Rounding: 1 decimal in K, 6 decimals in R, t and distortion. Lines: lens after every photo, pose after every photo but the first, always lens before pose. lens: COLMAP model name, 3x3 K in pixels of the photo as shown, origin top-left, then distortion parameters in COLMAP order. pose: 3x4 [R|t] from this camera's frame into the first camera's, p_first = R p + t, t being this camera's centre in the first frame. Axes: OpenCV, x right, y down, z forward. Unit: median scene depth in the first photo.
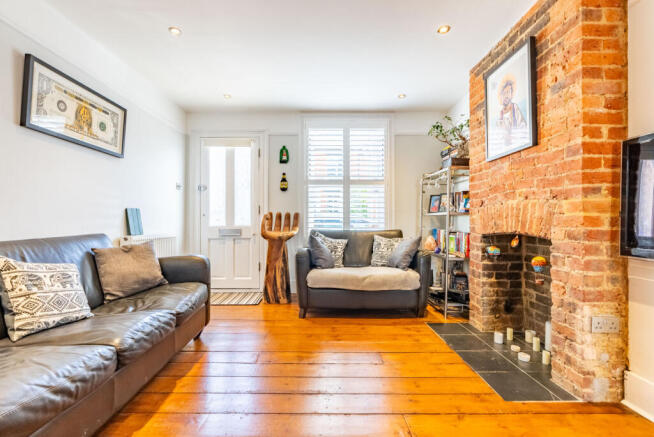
lens RADIAL K [[302.7, 0, 326.9], [0, 302.7, 220.9], [0, 0, 1]] dist [-0.004782, -0.000291]
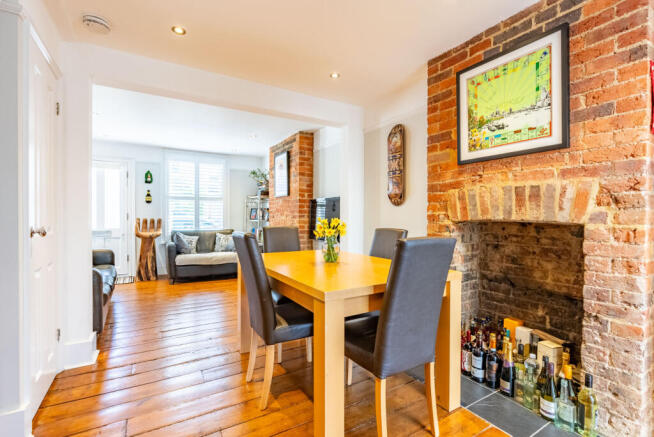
lens RADIAL K [[302.7, 0, 326.3], [0, 302.7, 218.1], [0, 0, 1]] dist [-0.004782, -0.000291]
pose [[0.860420, 0.000881, 0.509585, -0.169148], [-0.004352, 0.999975, 0.005618, -0.046876], [-0.509567, -0.007052, 0.860402, -0.722908]]
